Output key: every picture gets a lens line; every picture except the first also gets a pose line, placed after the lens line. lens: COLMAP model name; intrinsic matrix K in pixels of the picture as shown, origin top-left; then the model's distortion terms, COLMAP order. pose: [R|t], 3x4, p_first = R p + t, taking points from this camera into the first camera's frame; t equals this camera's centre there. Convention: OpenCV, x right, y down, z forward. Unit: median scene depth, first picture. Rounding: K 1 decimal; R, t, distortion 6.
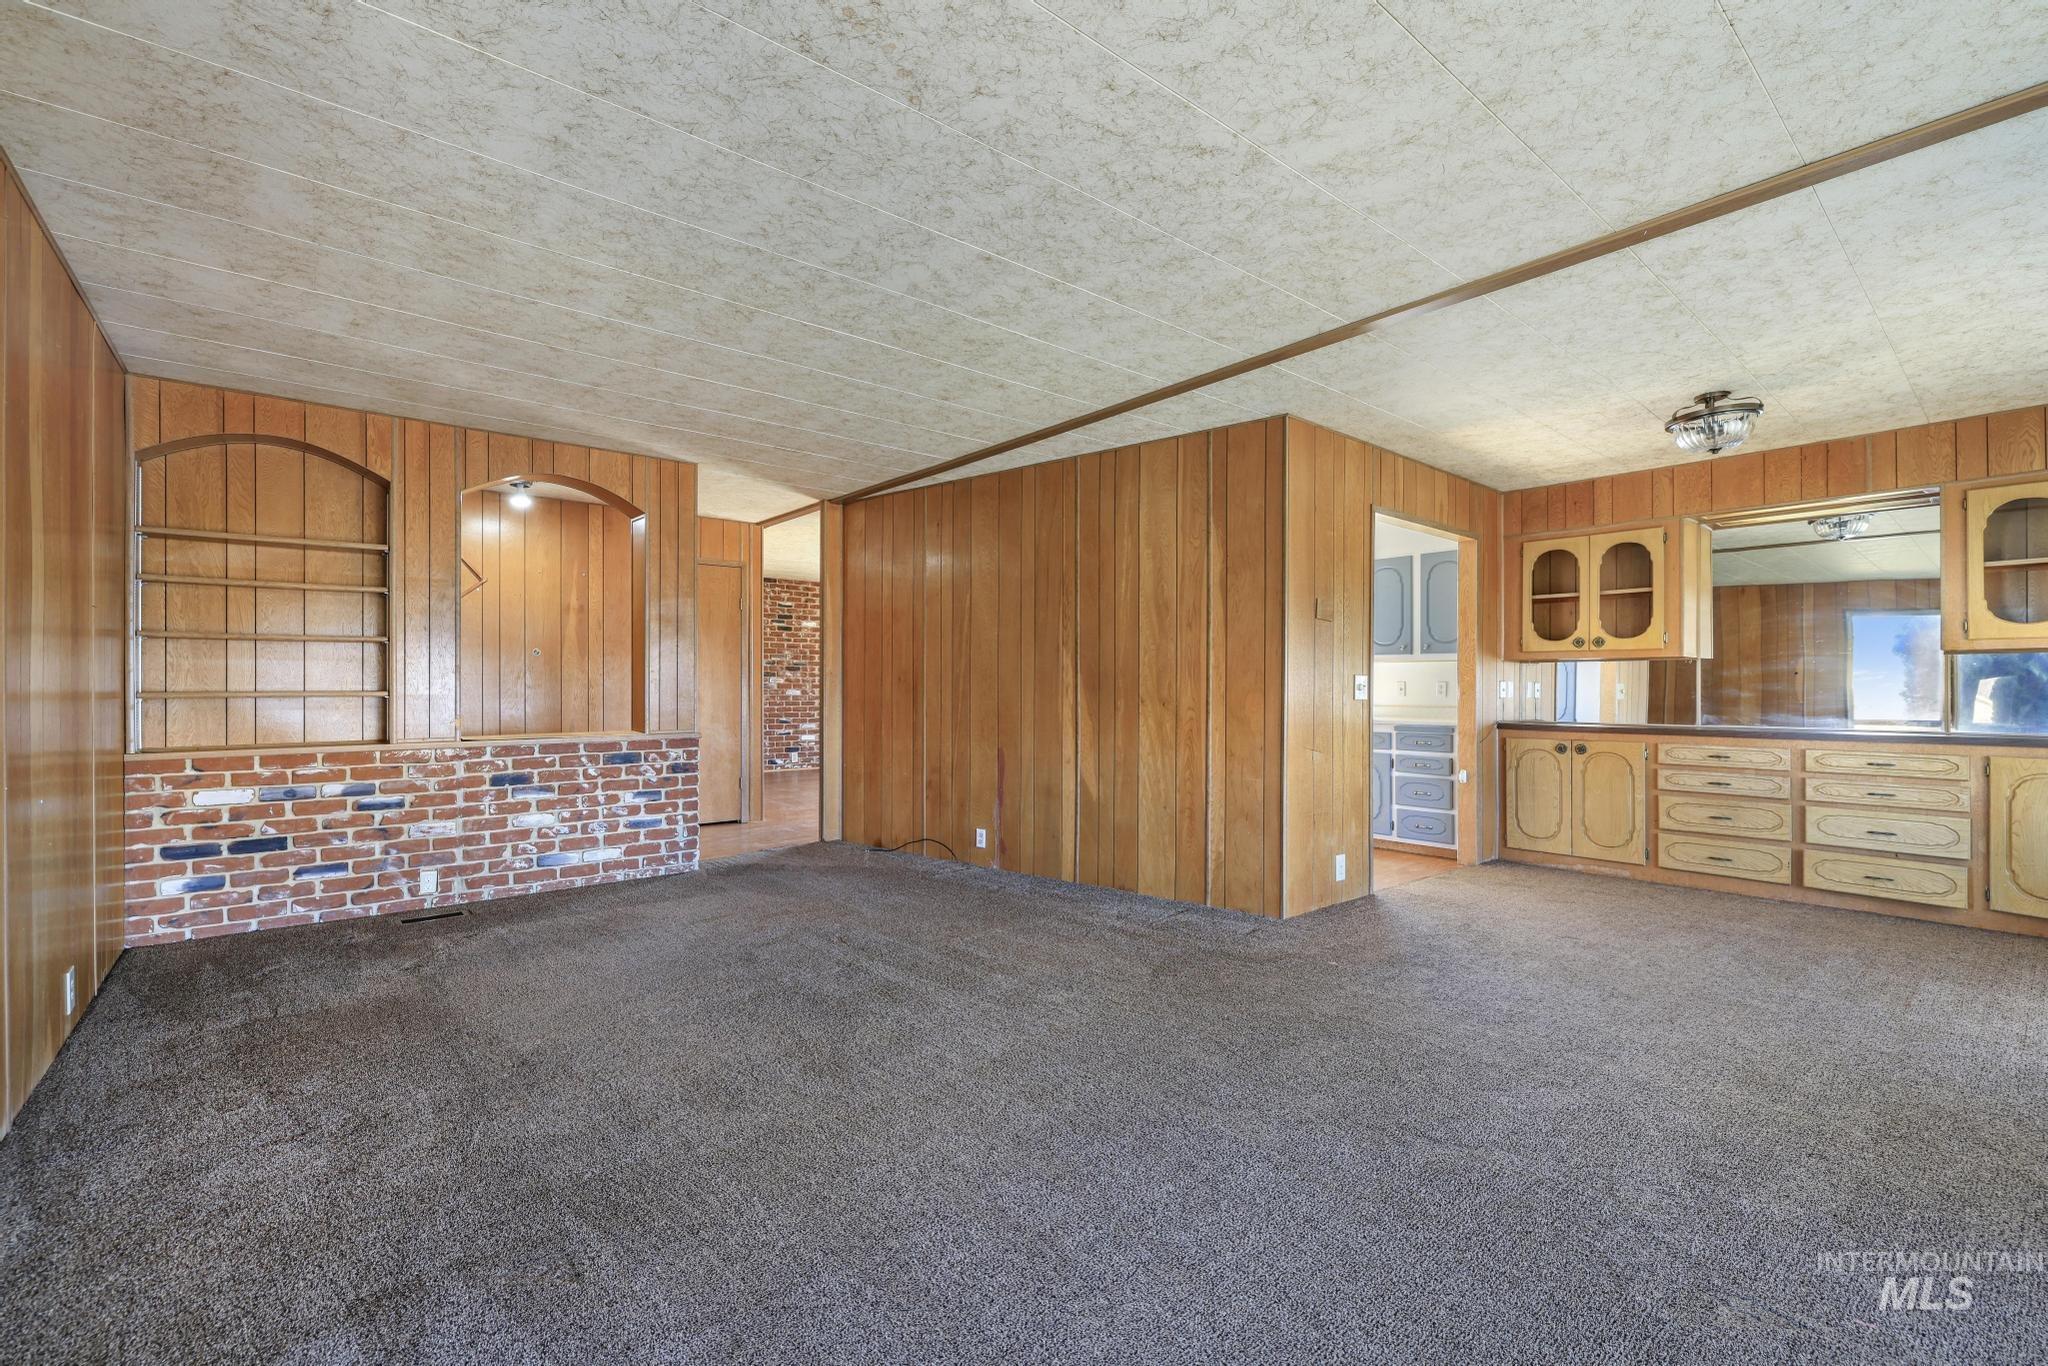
lens RADIAL K [[878.1, 0, 1017.1], [0, 878.1, 680.0], [0, 0, 1]] dist [0.001810, 0.000131]
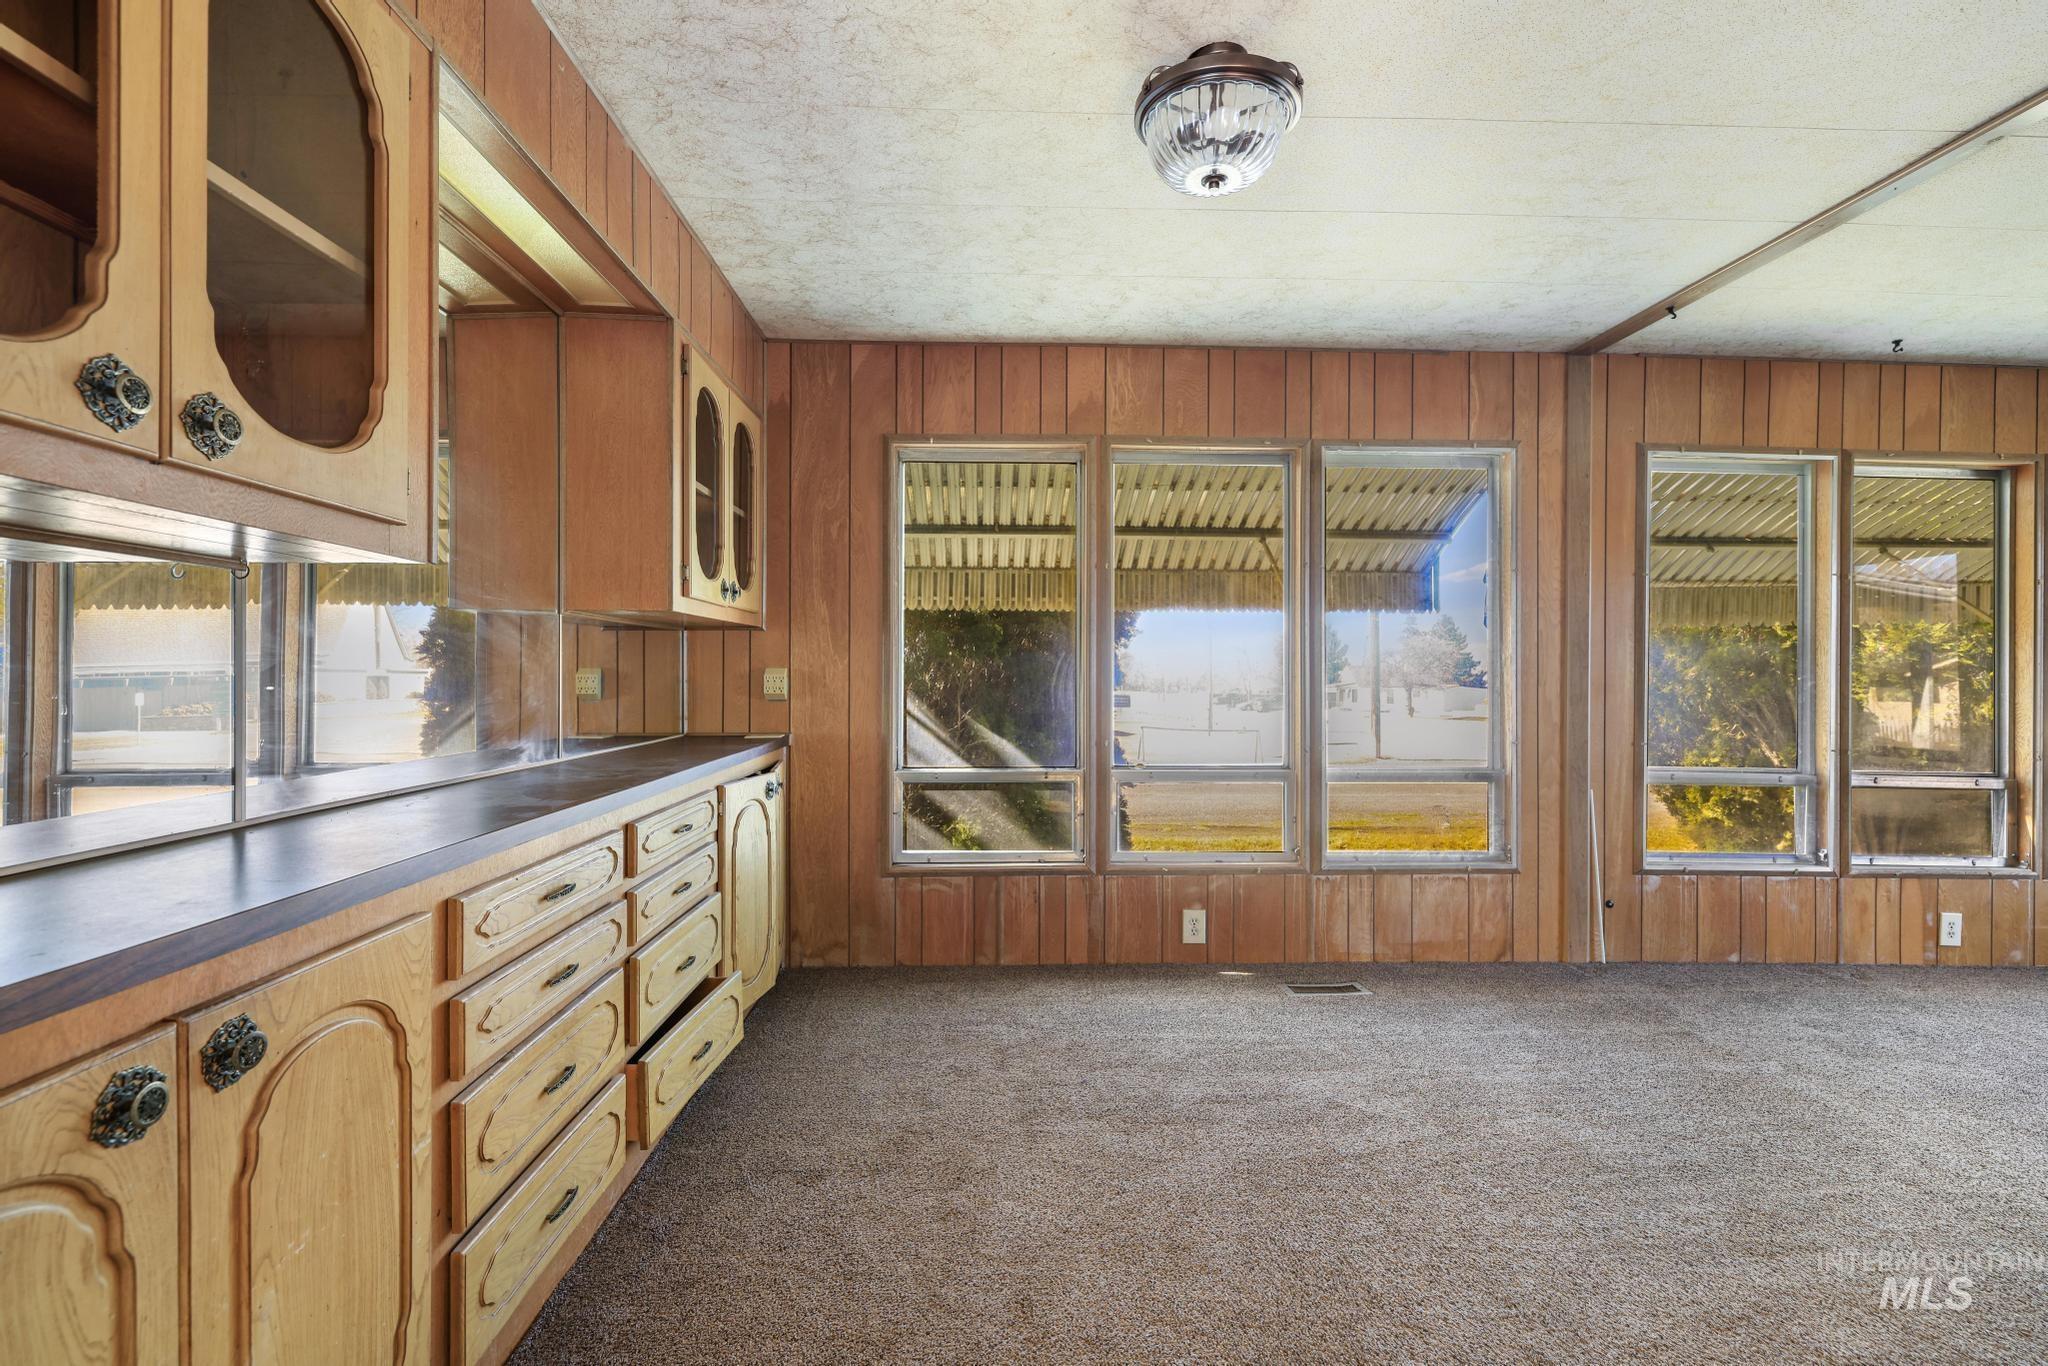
lens RADIAL K [[878.1, 0, 1014.9], [0, 878.1, 673.0], [0, 0, 1]] dist [0.001810, 0.000131]
pose [[-0.789994, -0.007234, 0.613071, 0.511019], [-0.014525, 0.999871, -0.006919, 0.007535], [-0.612942, -0.014371, -0.789997, 1.257295]]
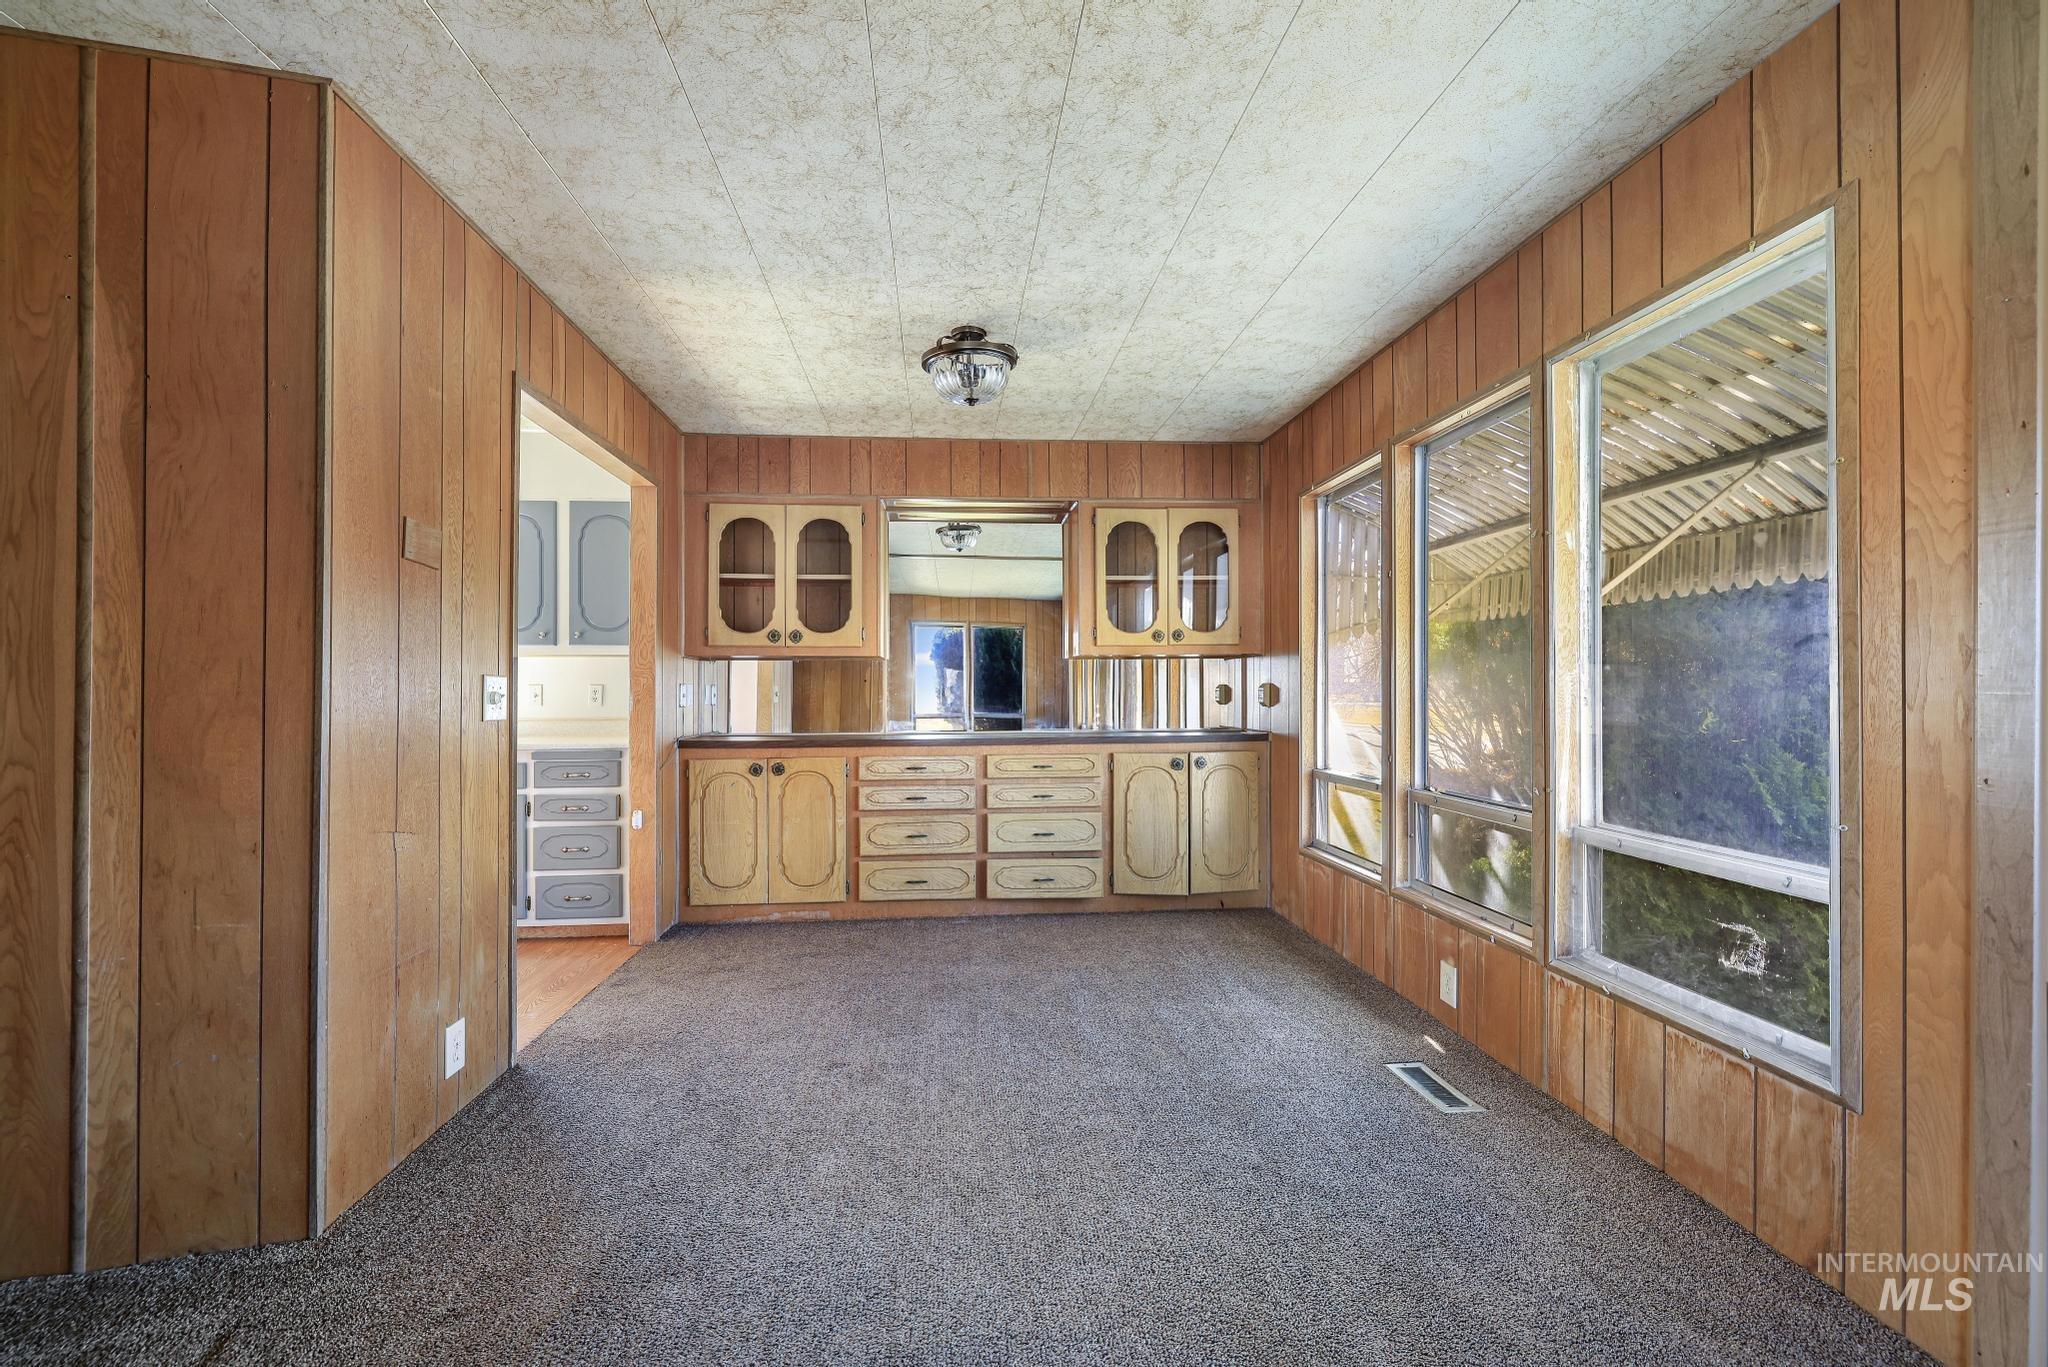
lens RADIAL K [[878.1, 0, 1018.6], [0, 878.1, 679.6], [0, 0, 1]] dist [0.001810, 0.000131]
pose [[0.578048, 0.001410, 0.816002, 0.137566], [-0.001990, 0.999998, -0.000318, -0.003748], [-0.816000, -0.001440, 0.578049, 0.431537]]
